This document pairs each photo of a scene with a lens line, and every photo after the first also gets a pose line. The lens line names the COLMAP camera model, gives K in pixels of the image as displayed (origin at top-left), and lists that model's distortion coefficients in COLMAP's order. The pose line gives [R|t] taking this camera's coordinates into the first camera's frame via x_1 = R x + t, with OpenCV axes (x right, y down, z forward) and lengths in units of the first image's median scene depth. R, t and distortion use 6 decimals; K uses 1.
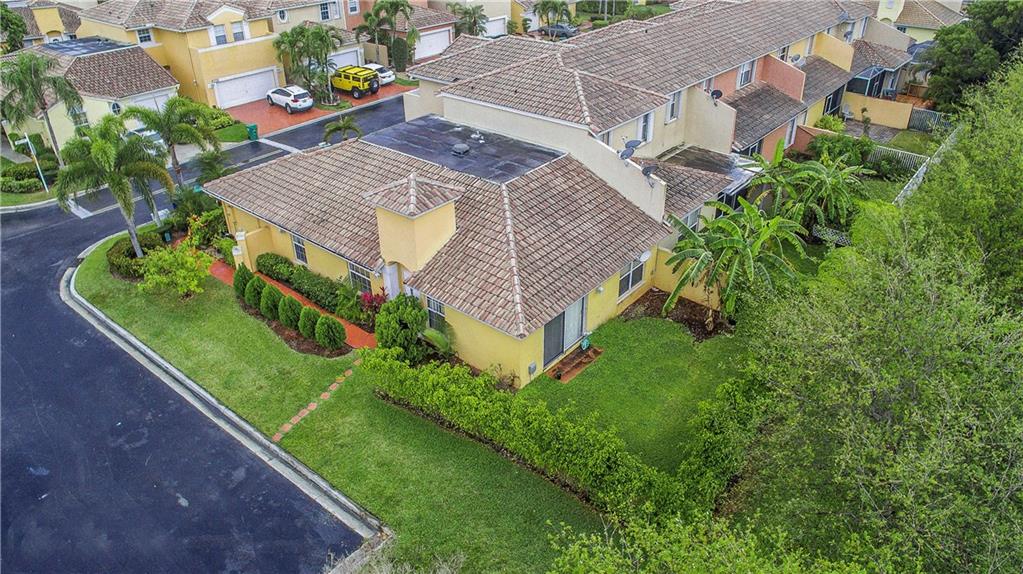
lens RADIAL K [[742.1, 0, 507.8], [0, 742.1, 286.0], [0, 0, 1]] dist [0.000478, 0.002168]
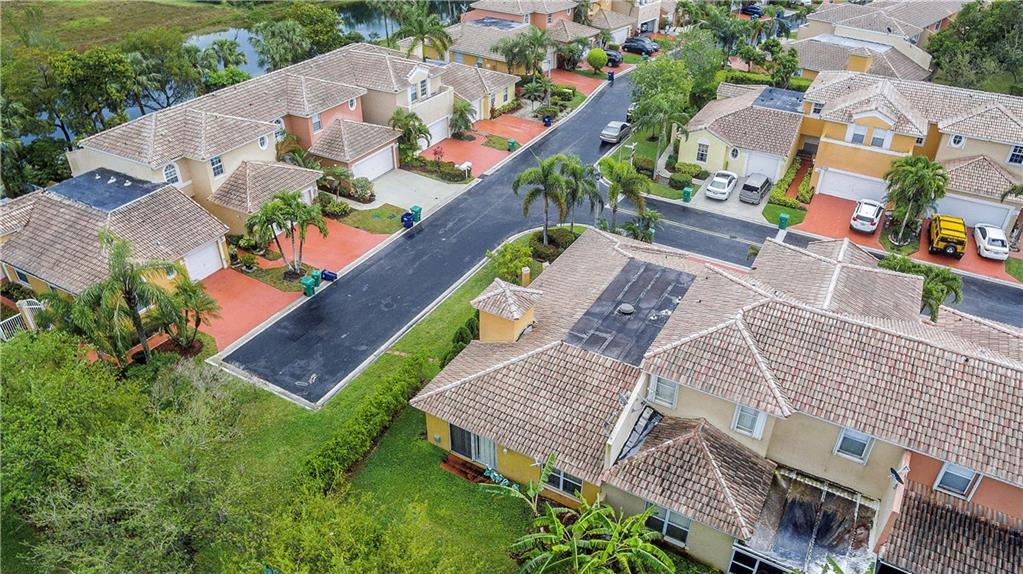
lens RADIAL K [[742.1, 0, 509.8], [0, 742.1, 288.9], [0, 0, 1]] dist [0.000478, 0.002168]
pose [[0.173999, 0.553371, -0.814558, 0.499863], [-0.495463, 0.764046, 0.413219, -0.362152], [0.851023, 0.331684, 0.407118, 0.230743]]
